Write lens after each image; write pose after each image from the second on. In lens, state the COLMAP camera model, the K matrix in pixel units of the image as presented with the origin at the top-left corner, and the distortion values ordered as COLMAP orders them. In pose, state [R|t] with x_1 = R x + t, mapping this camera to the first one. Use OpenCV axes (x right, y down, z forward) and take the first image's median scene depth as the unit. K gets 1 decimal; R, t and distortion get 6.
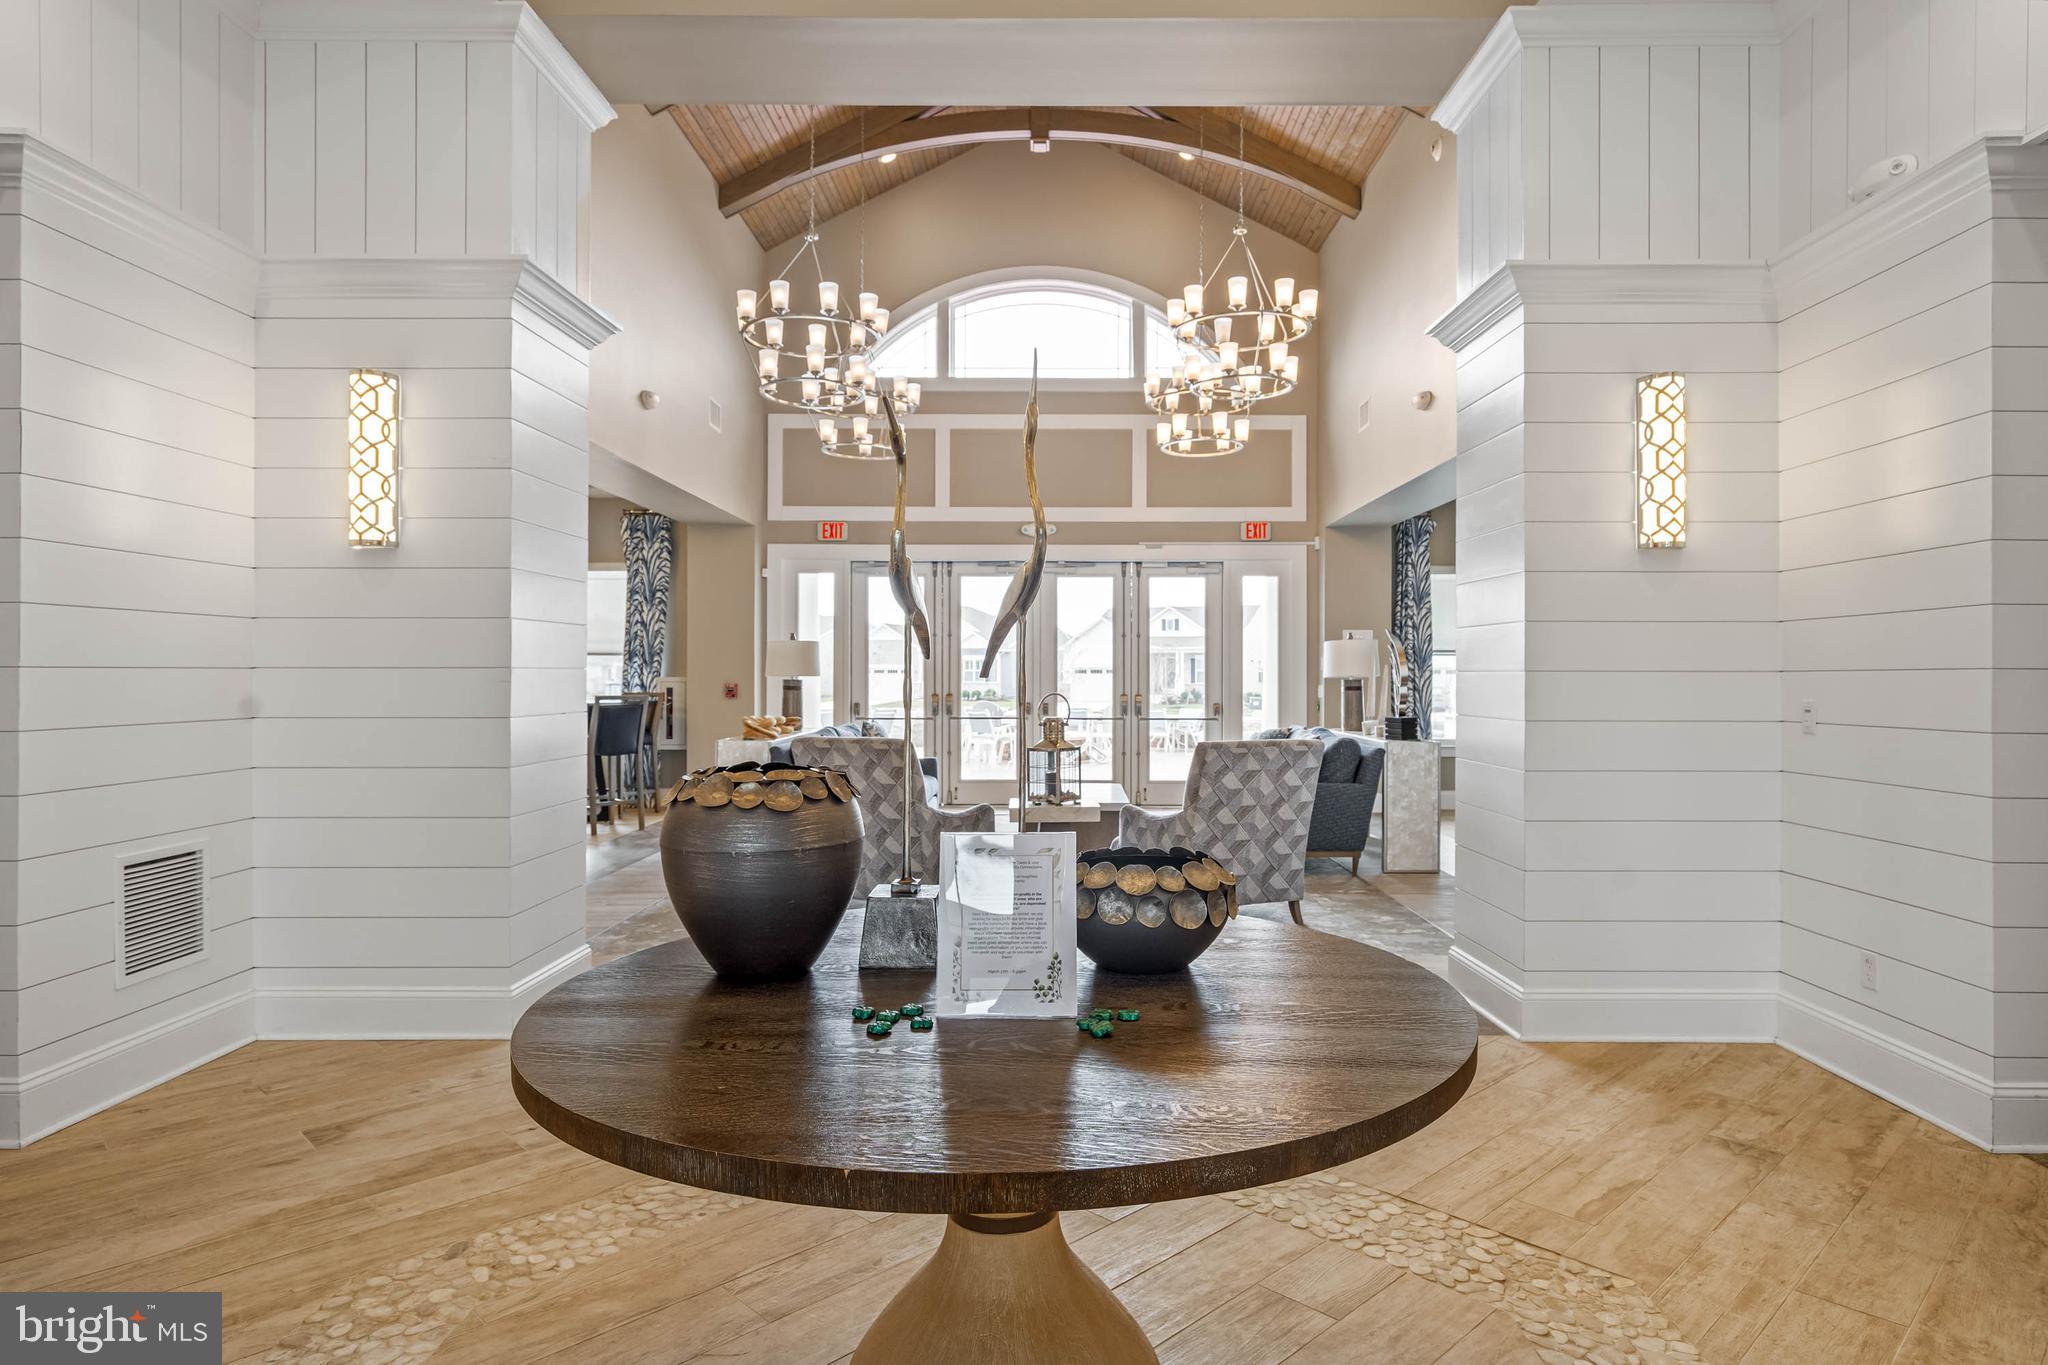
lens RADIAL K [[1187.8, 0, 1027.6], [0, 1187.8, 693.7], [0, 0, 1]] dist [0.000734, 0.001723]
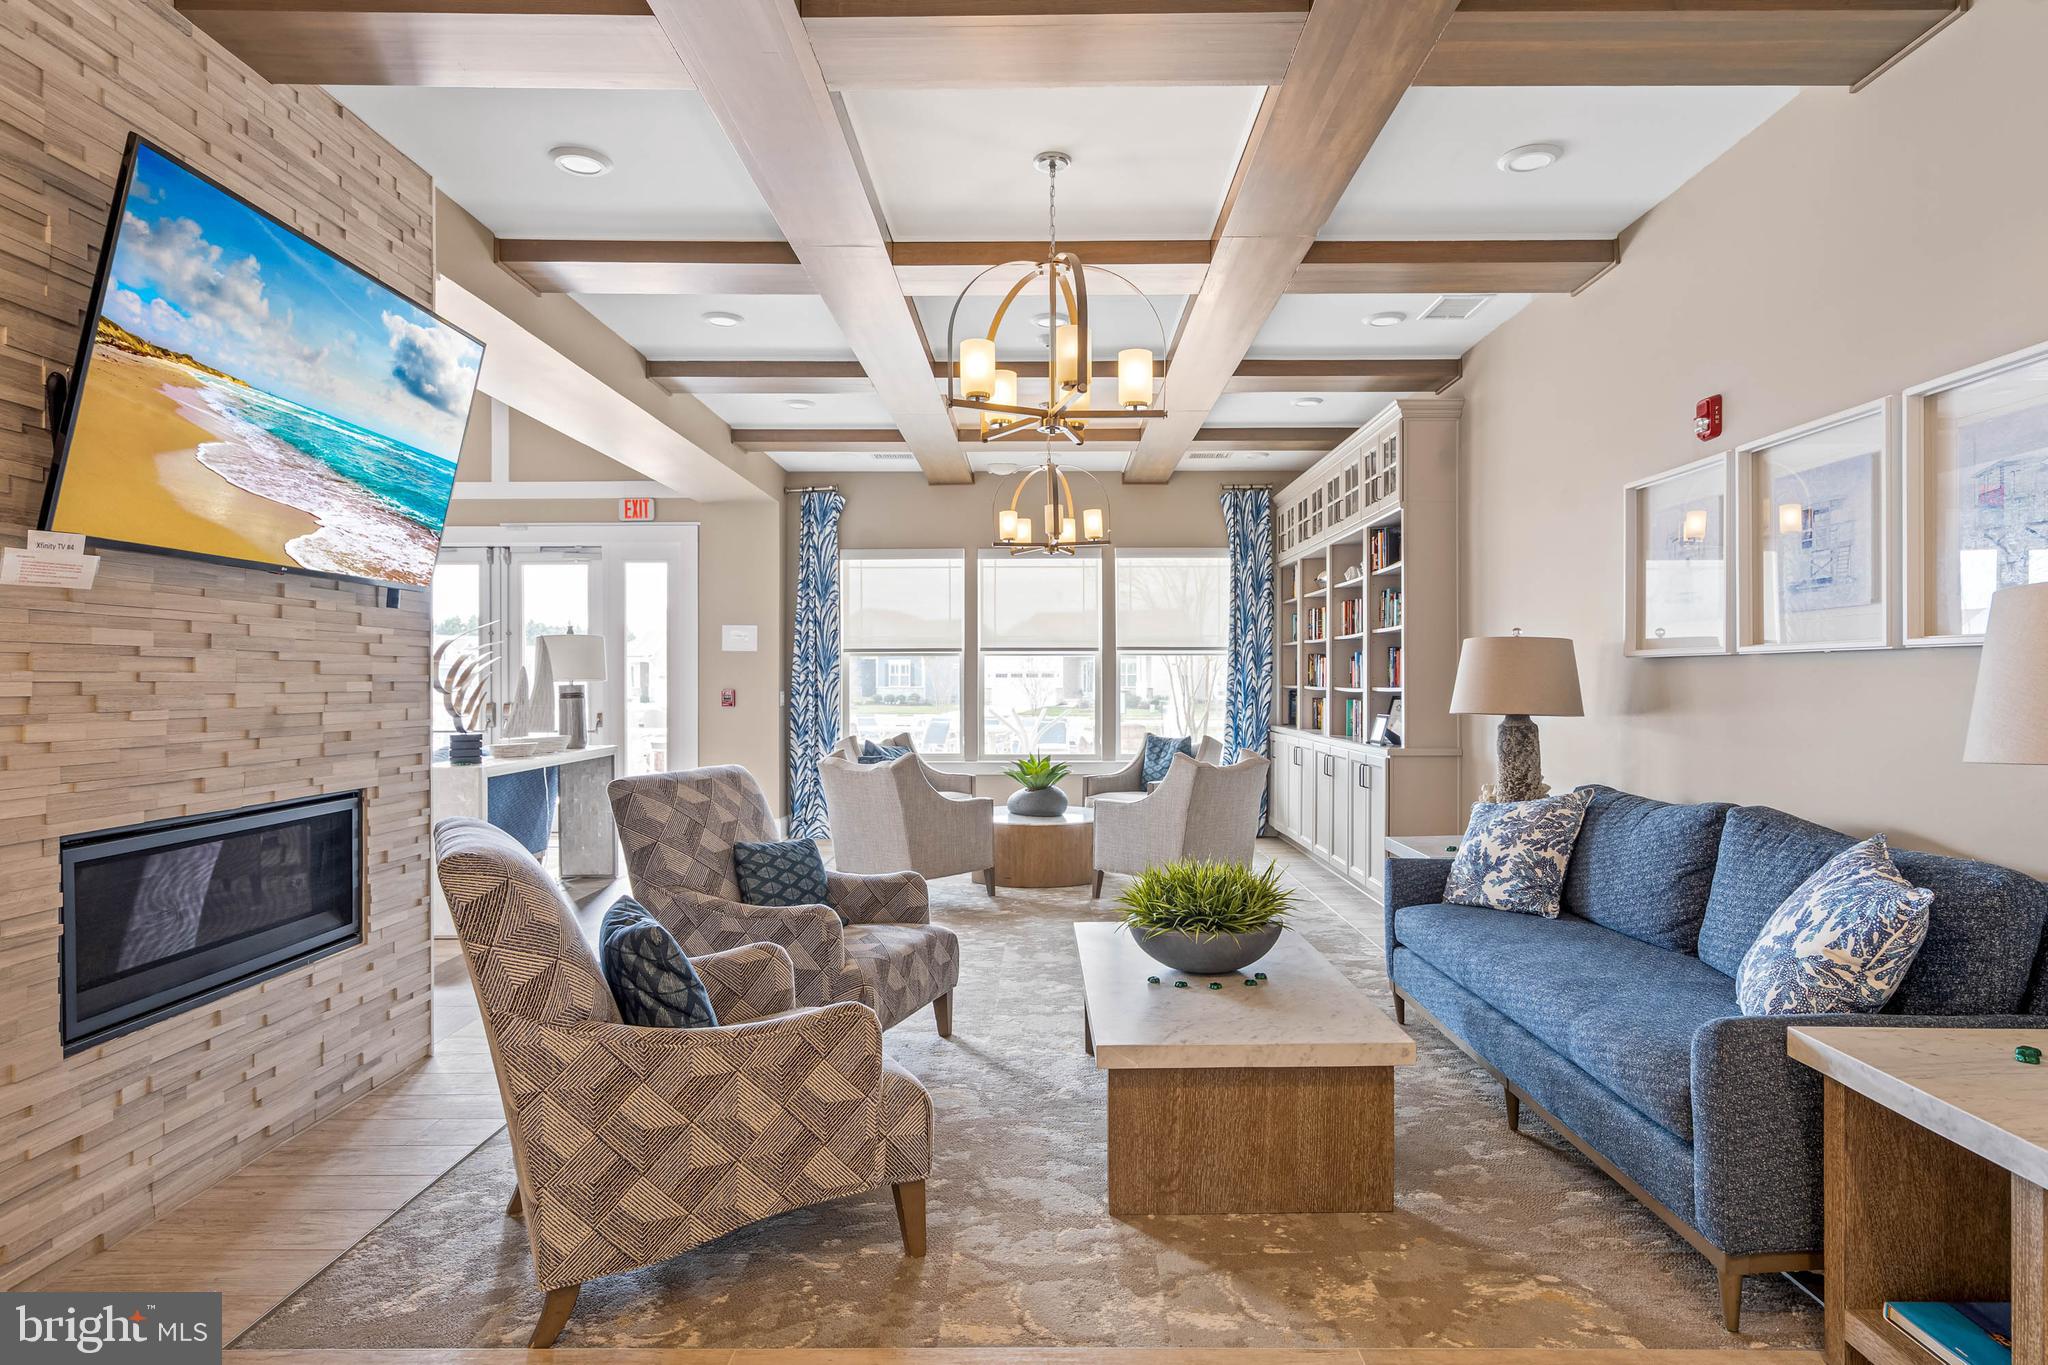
lens RADIAL K [[1187.8, 0, 1027.6], [0, 1187.8, 693.7], [0, 0, 1]] dist [0.000734, 0.001723]
pose [[0.999869, -0.000425, -0.016163, 0.485747], [0.000390, 0.999998, -0.002145, -0.003335], [0.016164, 0.002139, 0.999867, 0.156194]]
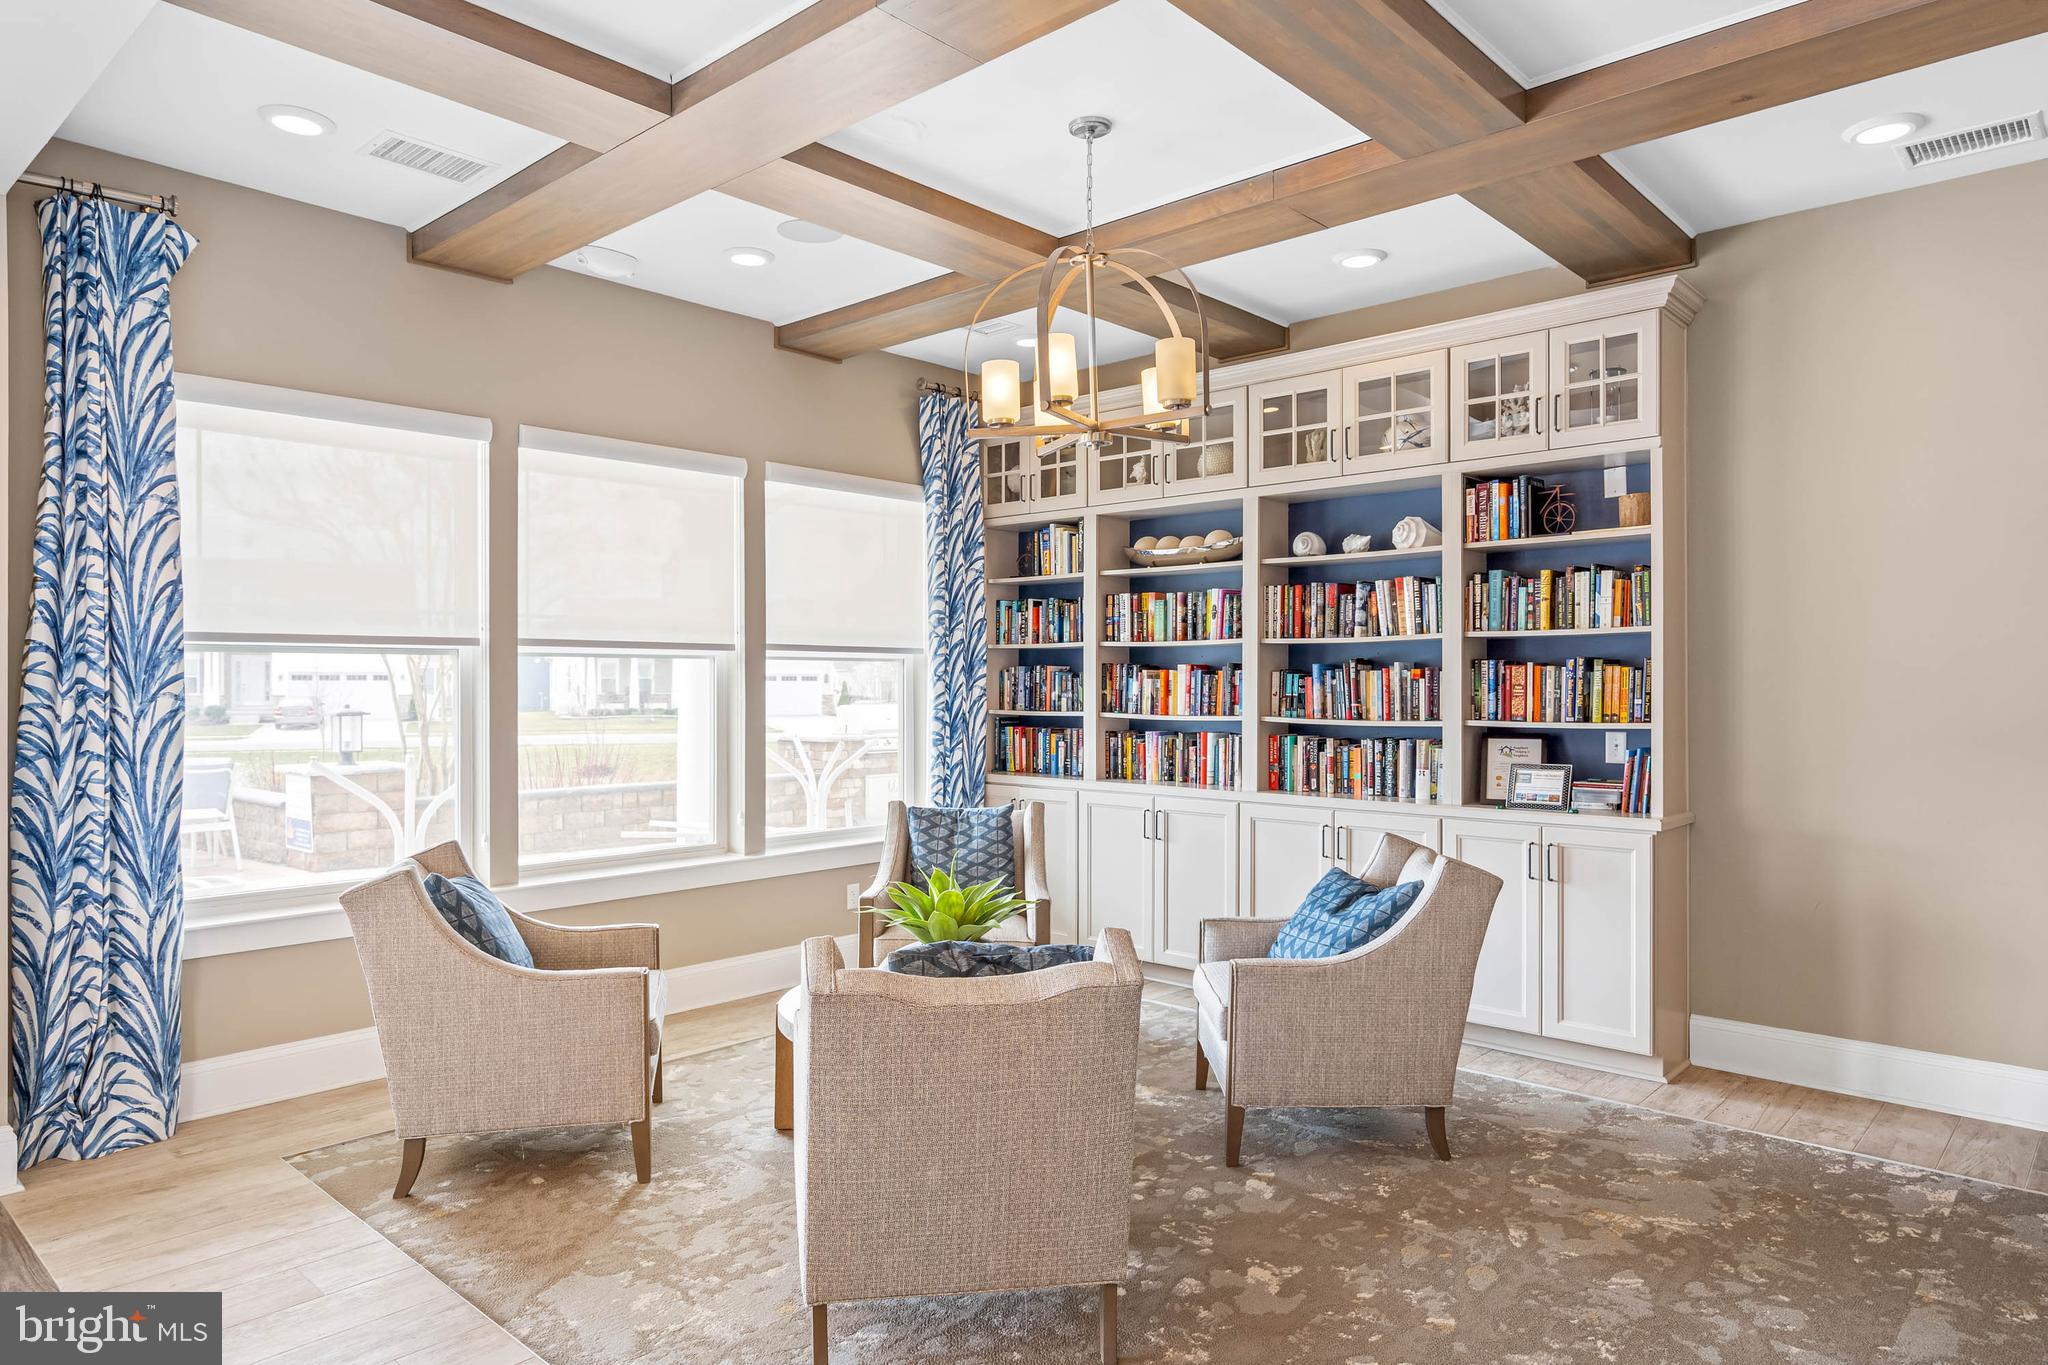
lens RADIAL K [[1263.5, 0, 1024.0], [0, 1263.5, 682.5], [0, 0, 1]] dist [0.006512, 0.002048]
pose [[0.671787, 0.002682, 0.740739, 0.238564], [0.007360, 0.999920, -0.010295, -0.017662], [-0.740708, 0.012368, 0.671714, 0.598290]]
